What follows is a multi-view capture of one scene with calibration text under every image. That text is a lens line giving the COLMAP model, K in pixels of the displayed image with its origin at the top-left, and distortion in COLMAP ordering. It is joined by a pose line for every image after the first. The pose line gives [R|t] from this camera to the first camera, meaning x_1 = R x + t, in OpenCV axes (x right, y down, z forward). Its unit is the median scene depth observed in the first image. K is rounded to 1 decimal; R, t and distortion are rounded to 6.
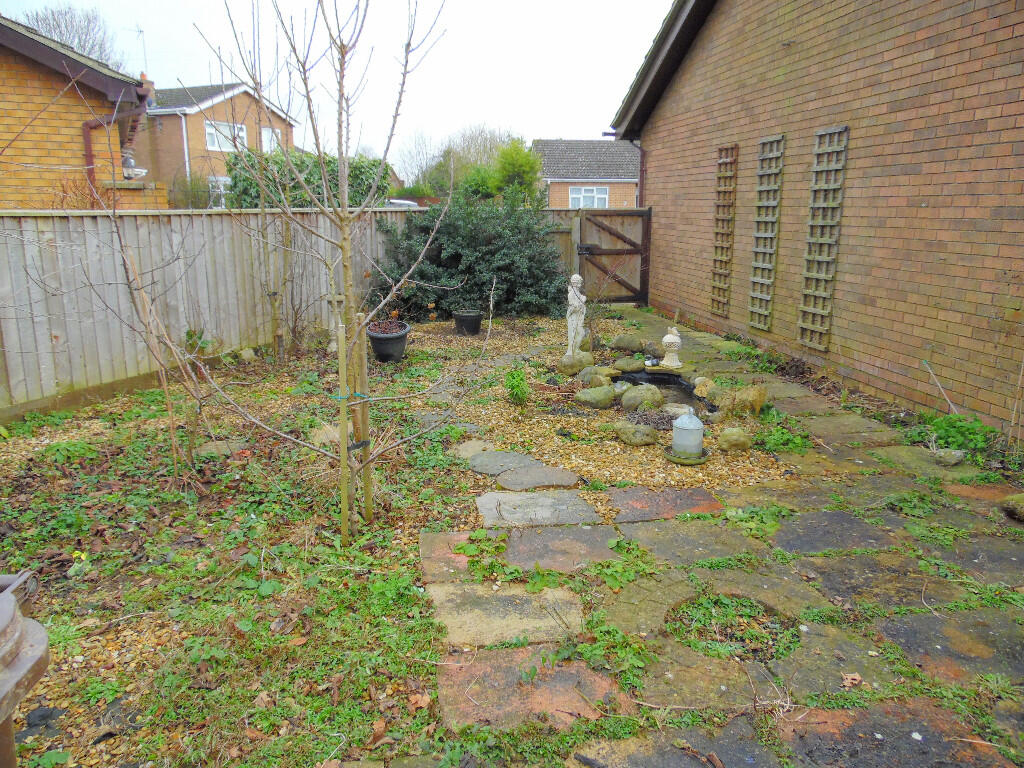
lens RADIAL K [[771.7, 0, 514.6], [0, 771.7, 381.3], [0, 0, 1]] dist [-0.001897, 0.027211]
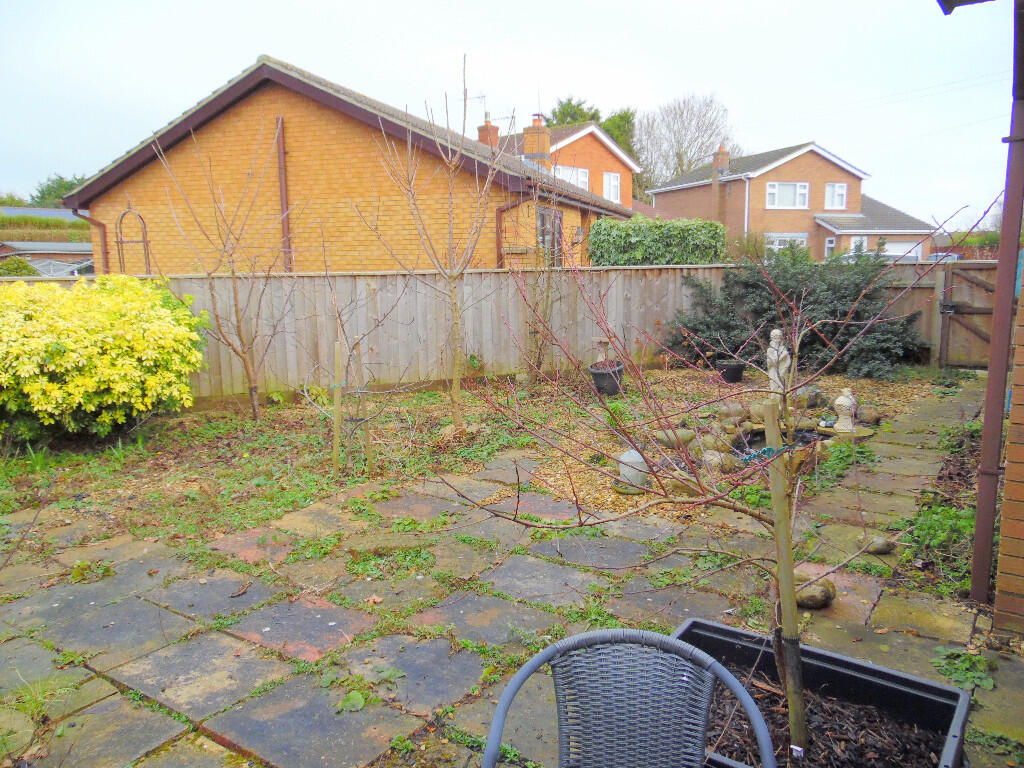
lens RADIAL K [[771.7, 0, 512.6], [0, 771.7, 384.9], [0, 0, 1]] dist [-0.001897, 0.027211]
pose [[0.717214, 0.098475, -0.689860, 0.432063], [-0.140425, 0.990080, -0.004662, -0.010059], [0.682558, 0.100218, 0.723927, 0.026892]]
